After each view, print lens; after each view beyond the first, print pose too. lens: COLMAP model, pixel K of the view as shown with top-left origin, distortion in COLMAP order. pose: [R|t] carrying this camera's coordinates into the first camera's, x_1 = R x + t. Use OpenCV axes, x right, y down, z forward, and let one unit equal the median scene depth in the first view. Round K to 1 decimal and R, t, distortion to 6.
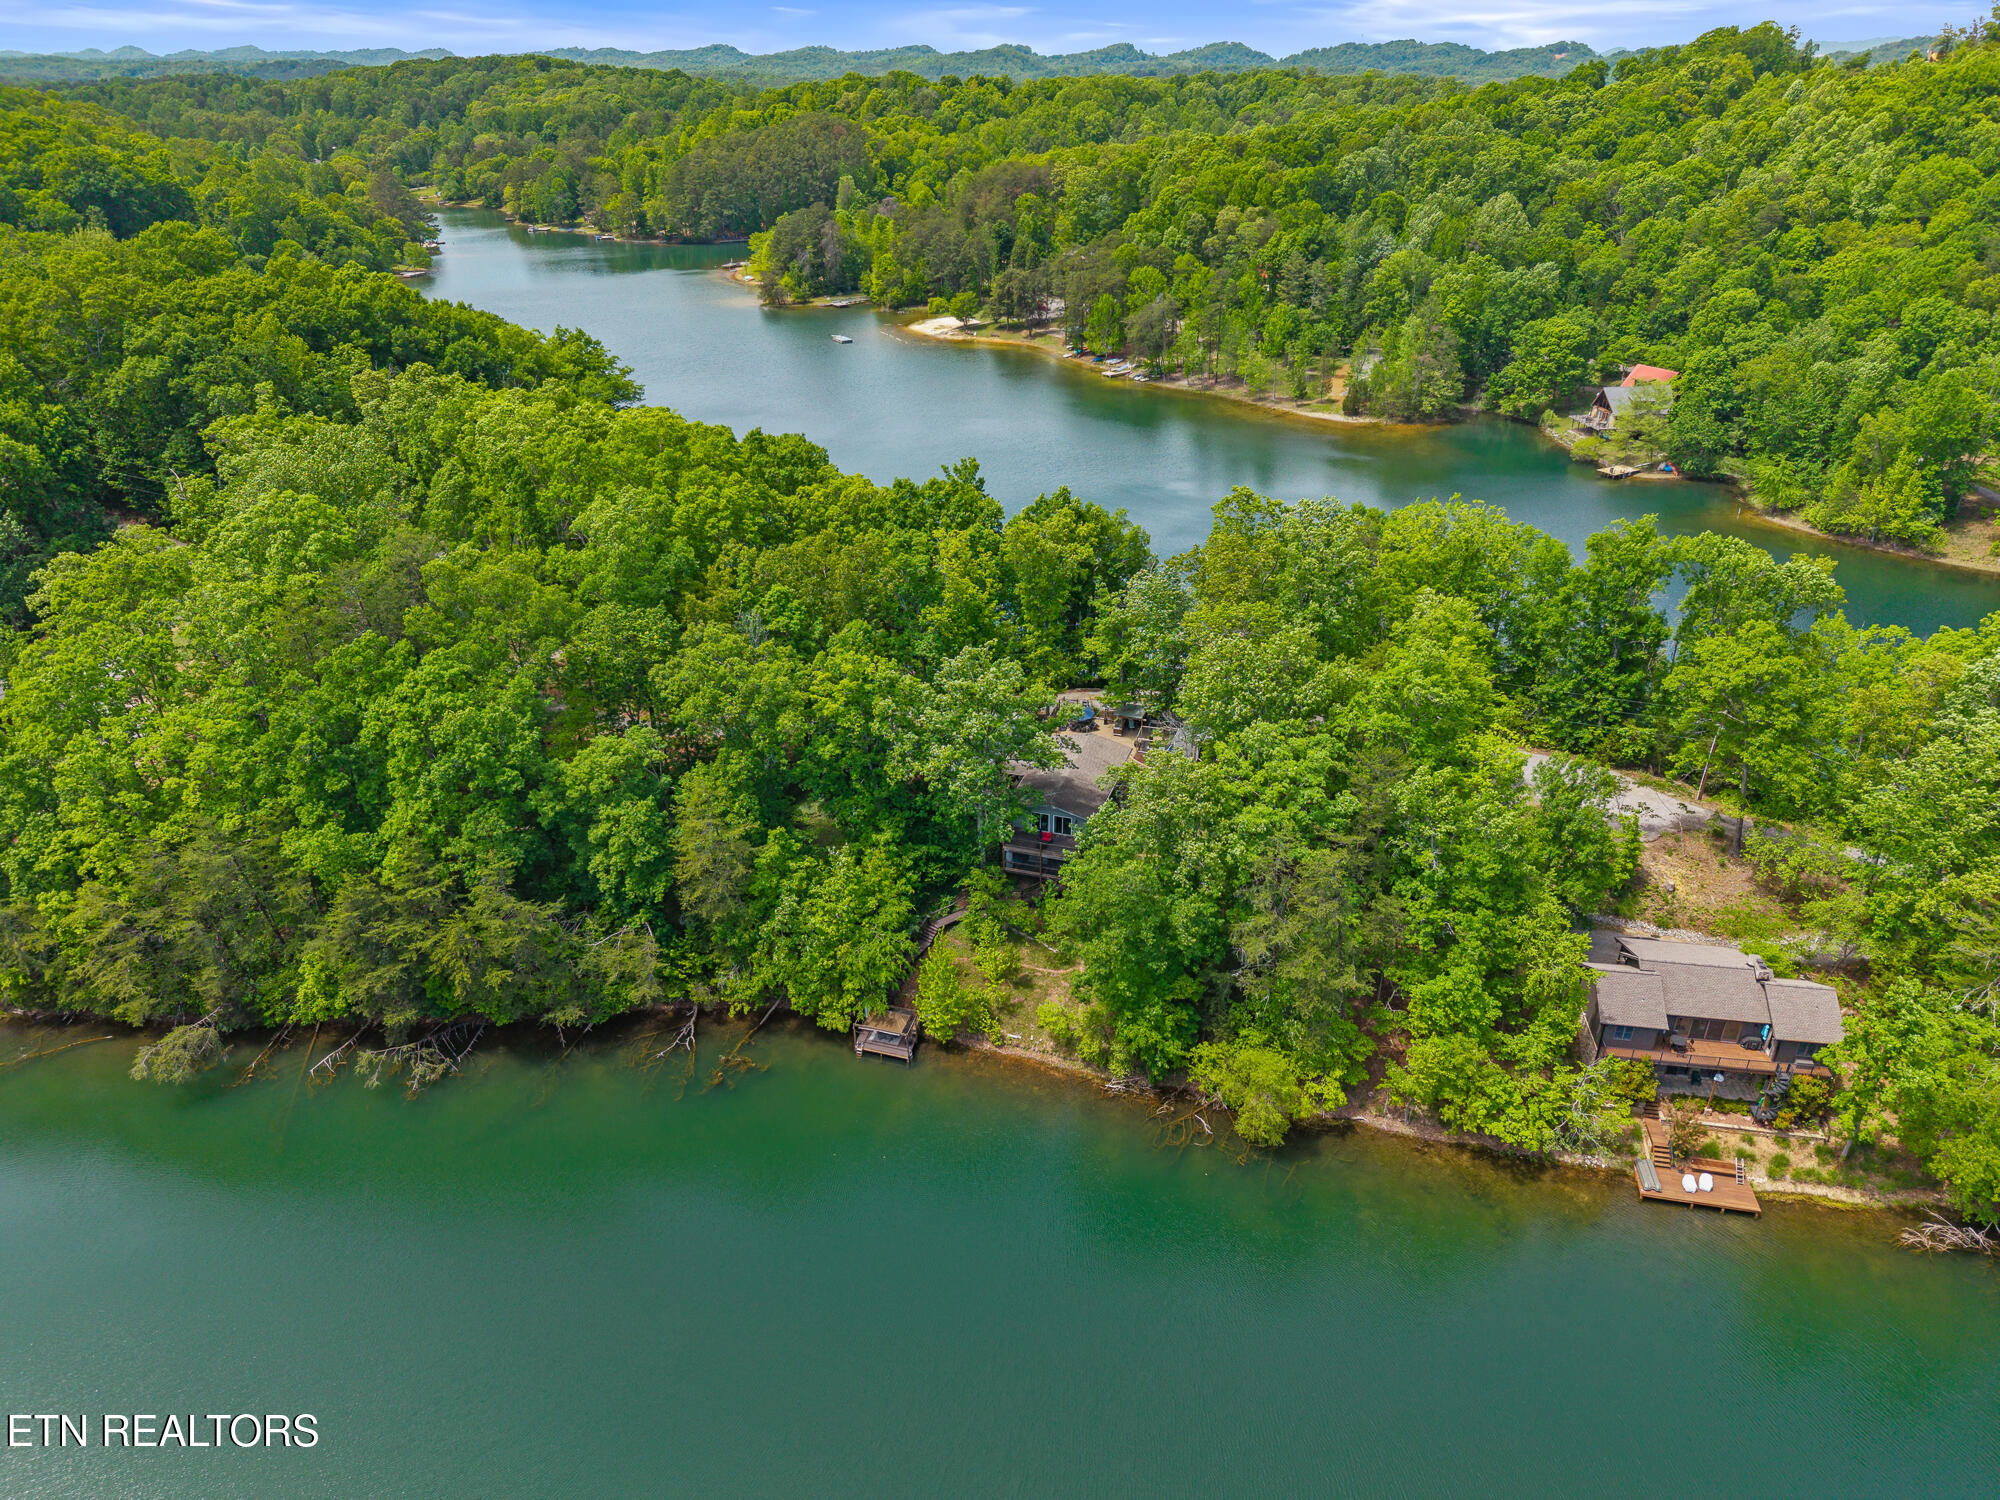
lens RADIAL K [[1413.1, 0, 977.6], [0, 1413.1, 745.9], [0, 0, 1]] dist [0.002999, -0.000596]
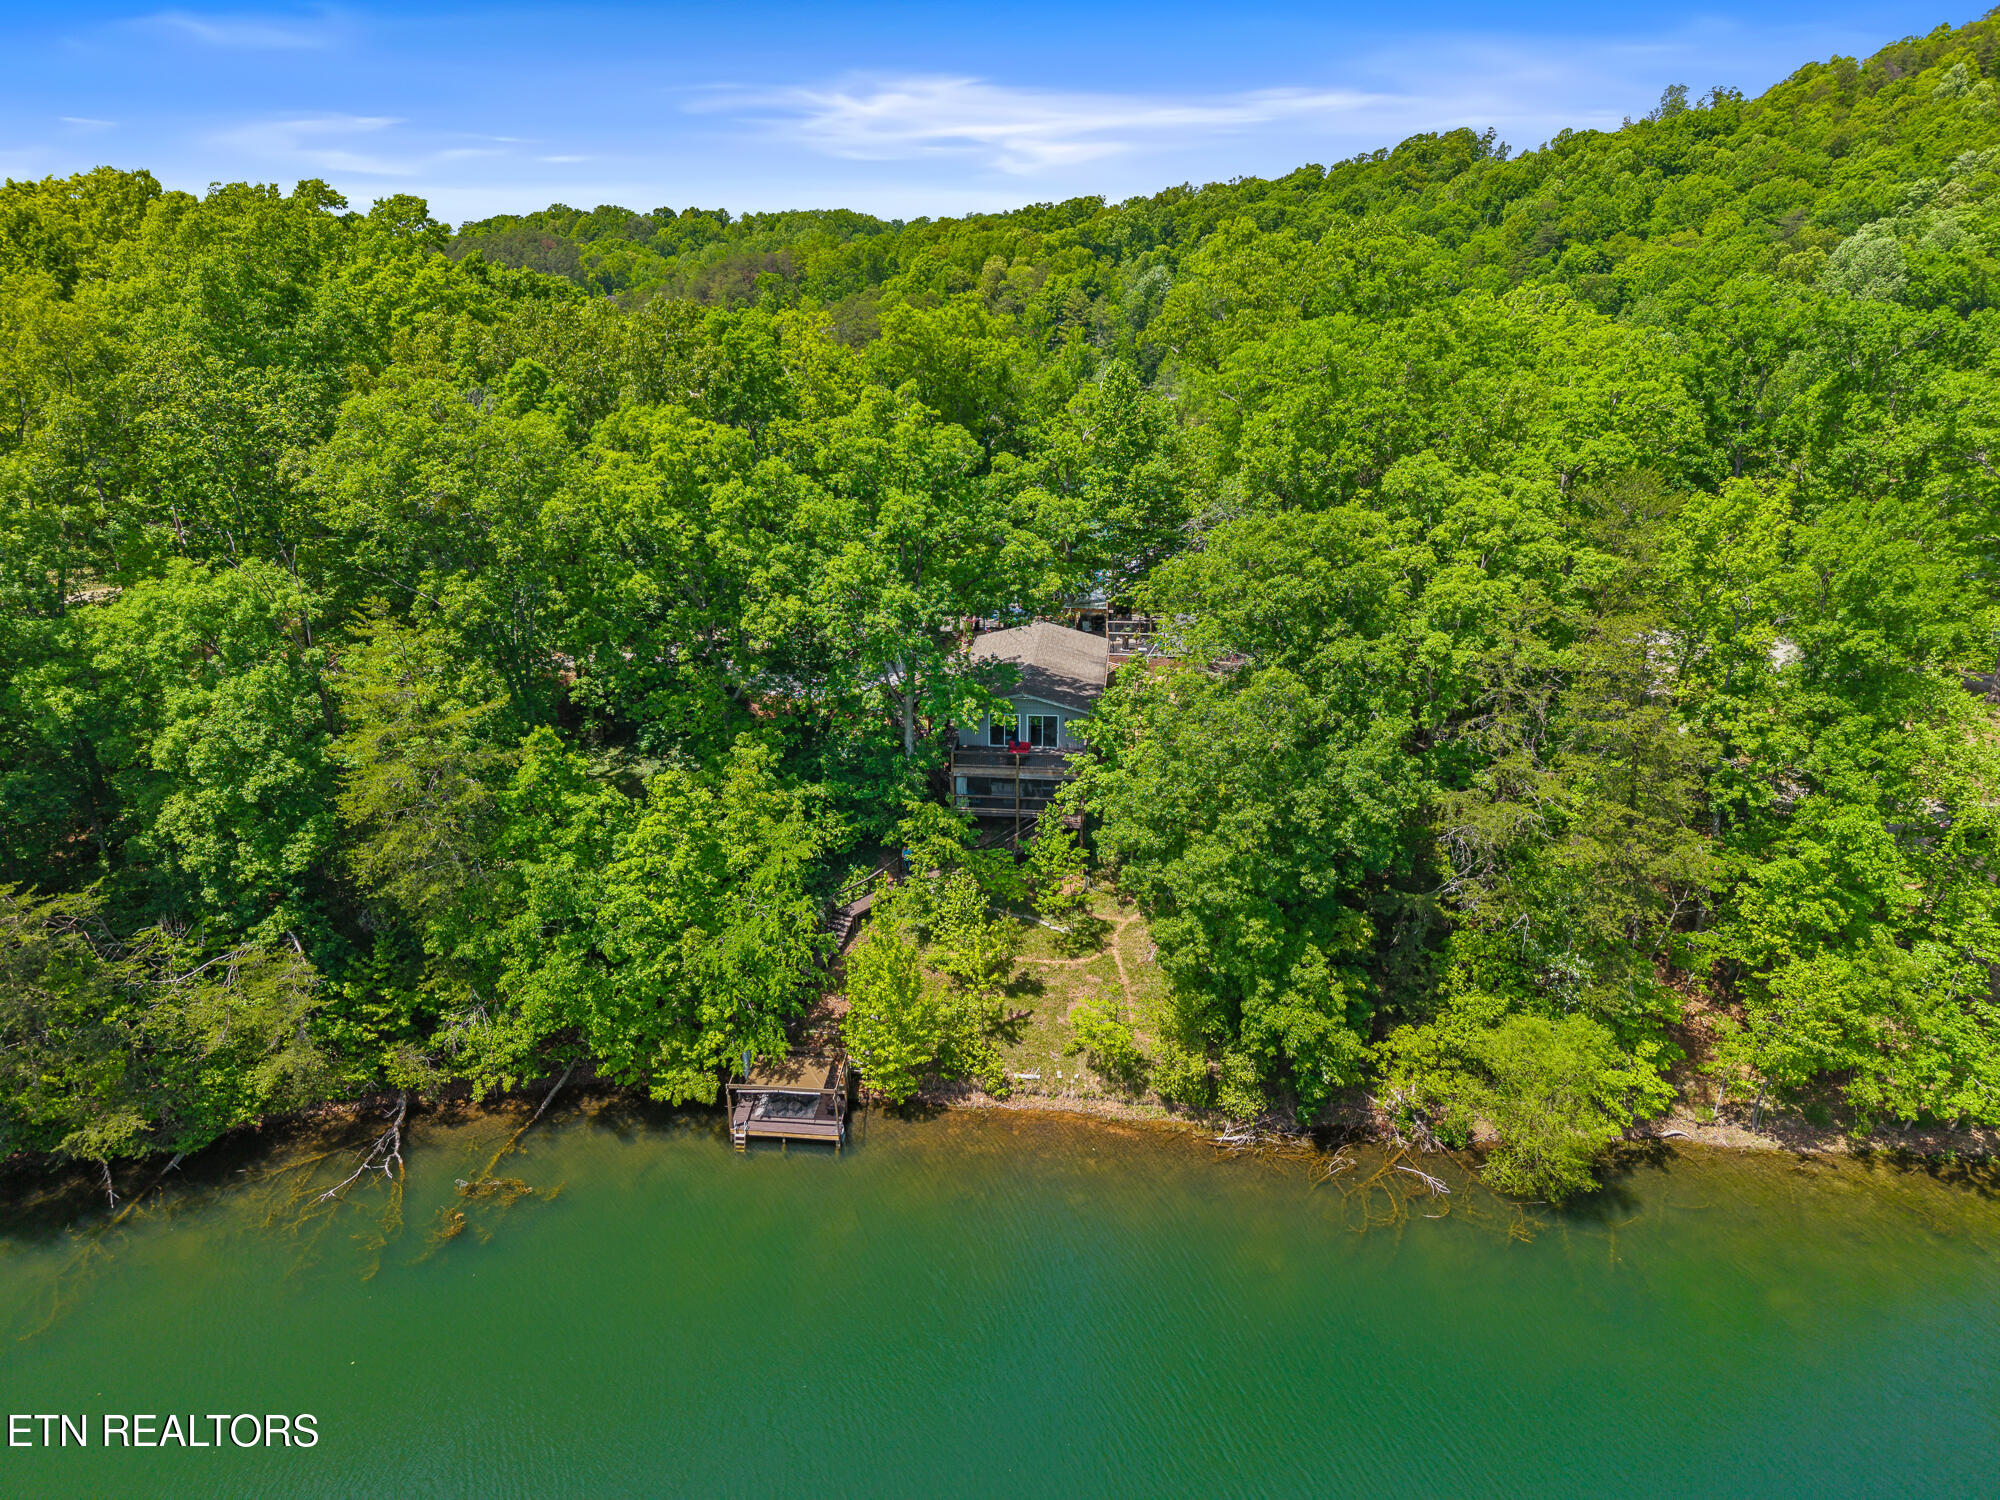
lens RADIAL K [[1415.1, 0, 1000.0], [0, 1415.1, 750.0], [0, 0, 1]] dist [-0.006745, -0.002076]
pose [[0.977793, -0.072064, 0.196792, -0.082134], [0.095303, 0.989208, -0.111283, 0.141996], [-0.186648, 0.127567, 0.974109, 0.460386]]
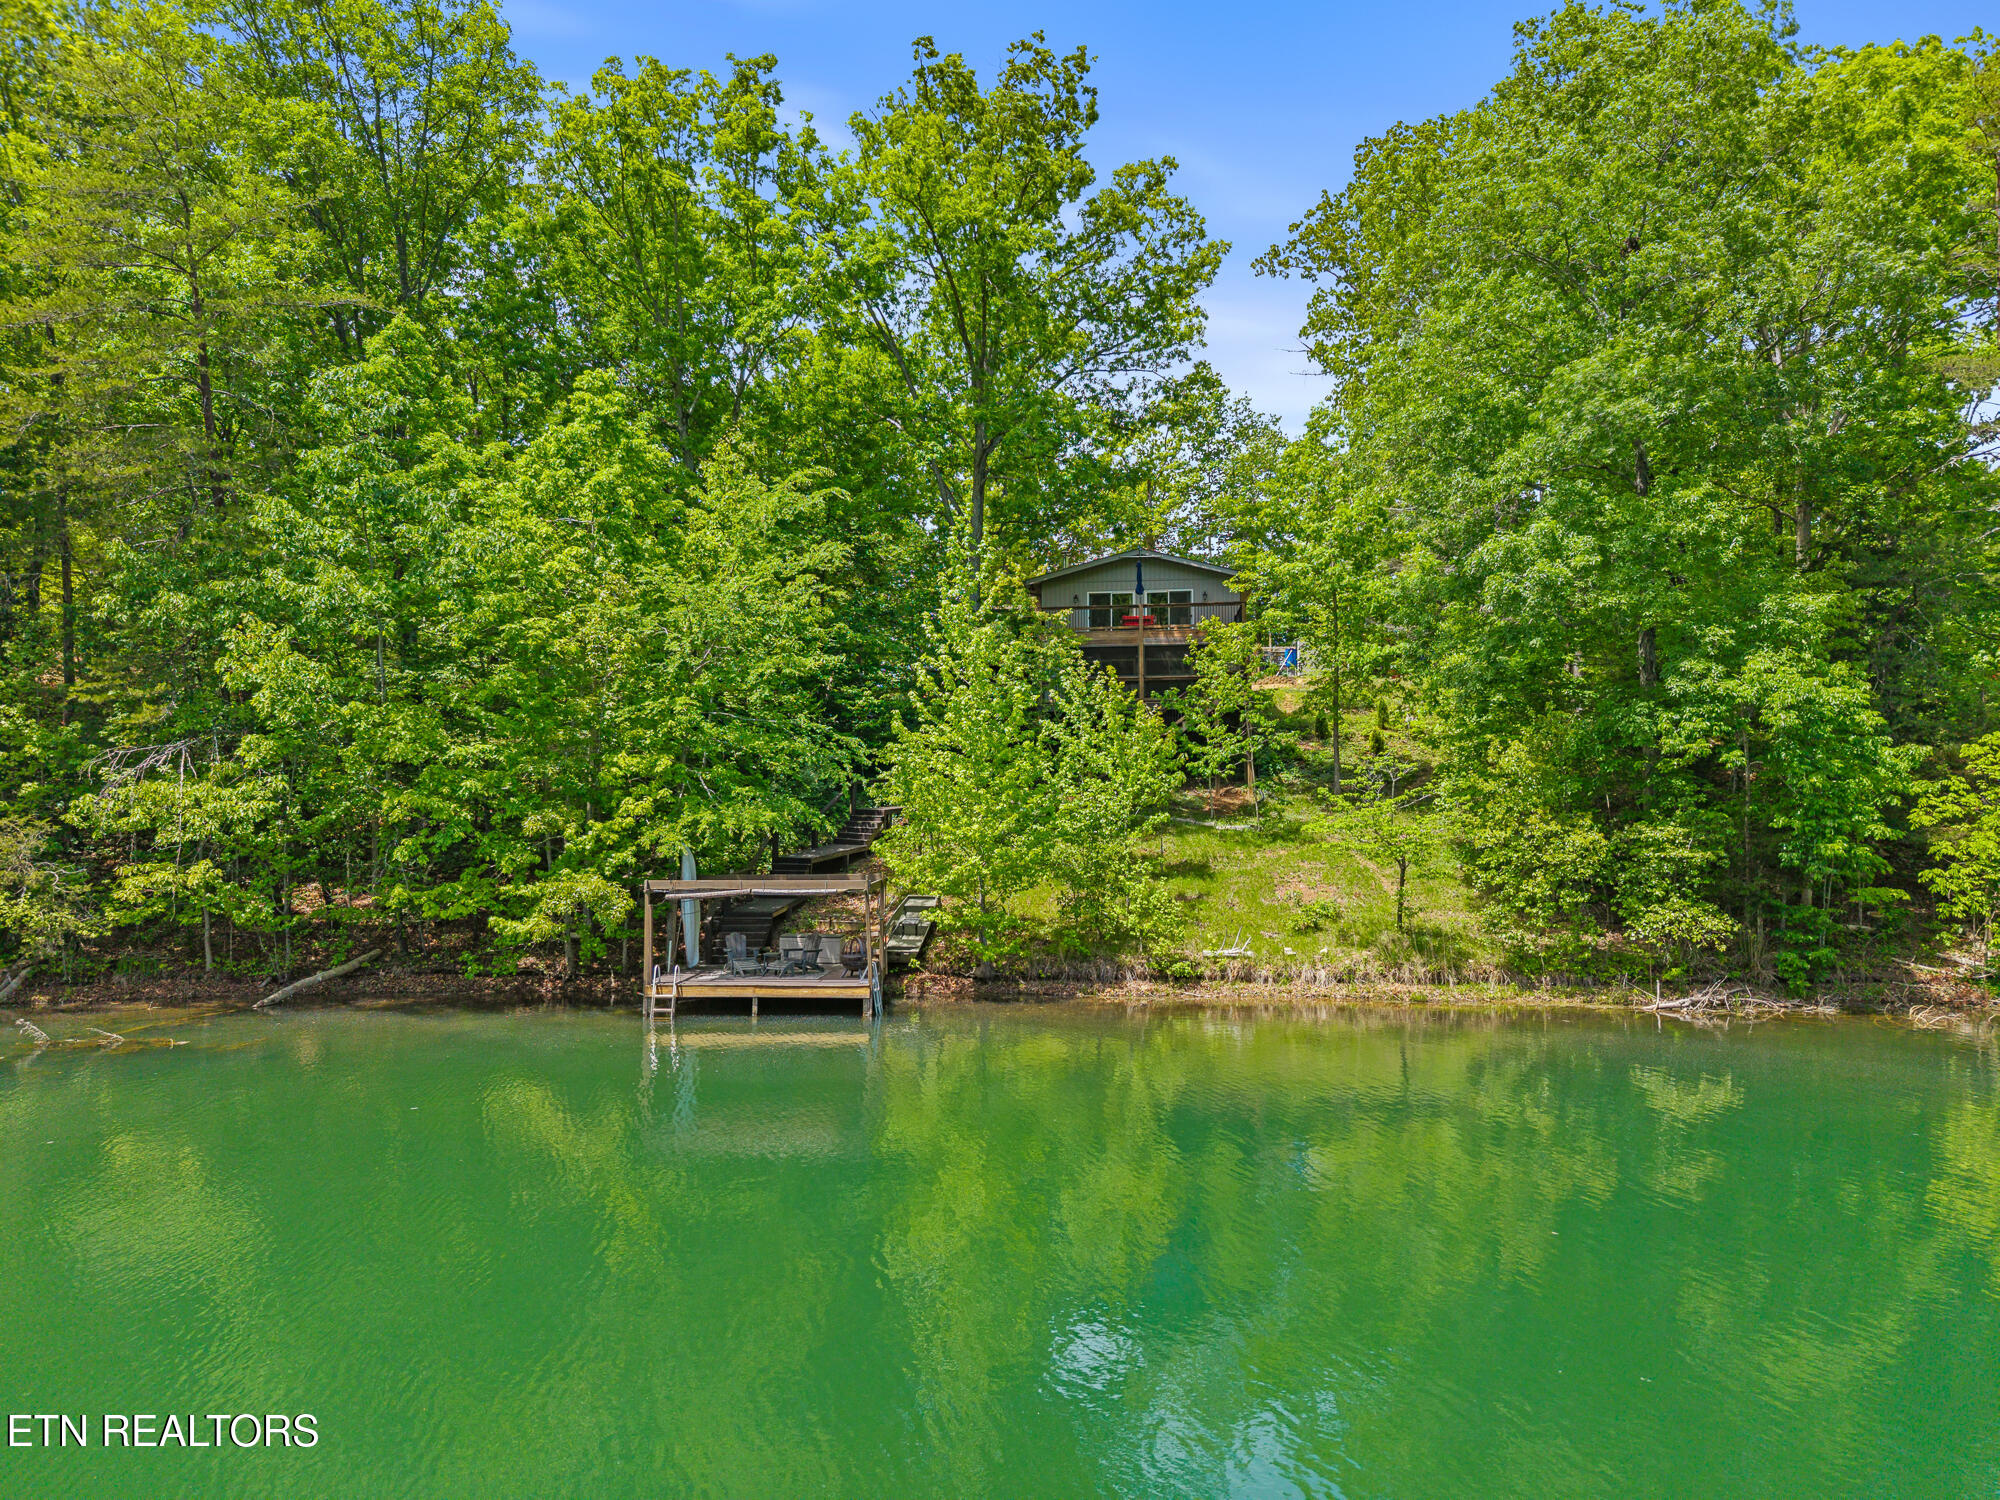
lens RADIAL K [[1415.1, 0, 1000.0], [0, 1415.1, 750.0], [0, 0, 1]] dist [-0.006745, -0.002076]
pose [[0.971255, 0.021586, 0.237061, -0.086215], [0.104520, 0.856075, -0.506173, 0.311145], [-0.213868, 0.516401, 0.829211, 0.760133]]
